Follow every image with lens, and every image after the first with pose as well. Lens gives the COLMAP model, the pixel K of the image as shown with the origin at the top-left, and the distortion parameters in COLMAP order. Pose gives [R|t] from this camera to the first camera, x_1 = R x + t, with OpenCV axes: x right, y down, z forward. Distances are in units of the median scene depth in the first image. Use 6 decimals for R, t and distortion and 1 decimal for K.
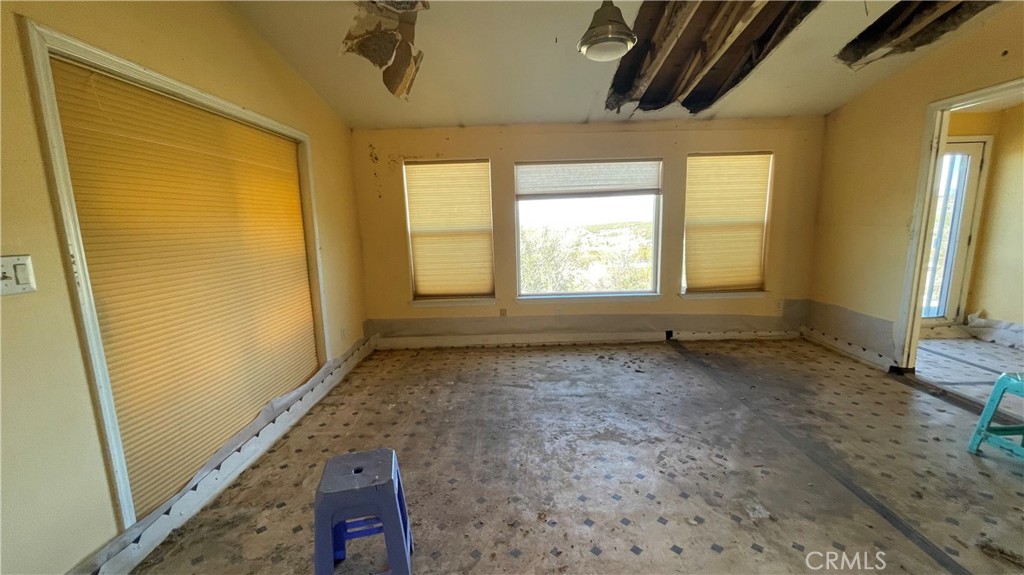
lens RADIAL K [[418.0, 0, 512.0], [0, 418.0, 293.7], [0, 0, 1]] dist [-0.001064, 0.003934]
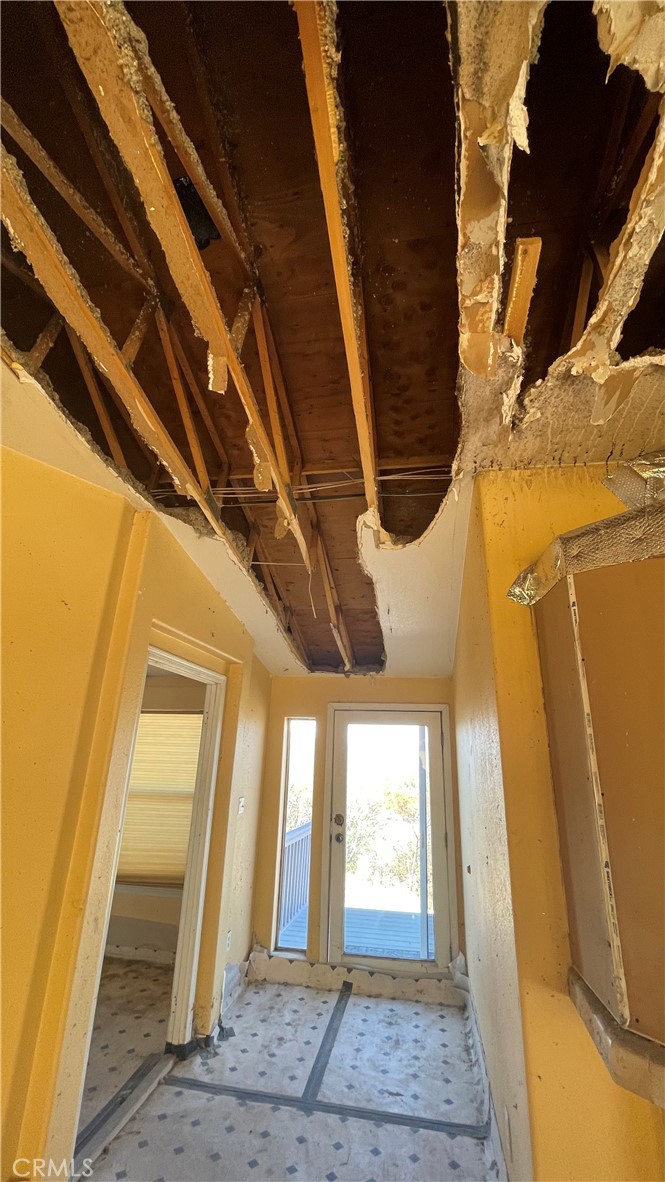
lens RADIAL K [[482.5, 0, 332.5], [0, 482.5, 591.0], [0, 0, 1]] dist [-0.001064, 0.003934]
pose [[0.982668, -0.008073, -0.185201, 1.091348], [-0.080712, 0.880755, -0.466643, -0.102742], [0.166884, 0.473503, 0.864838, 0.006511]]
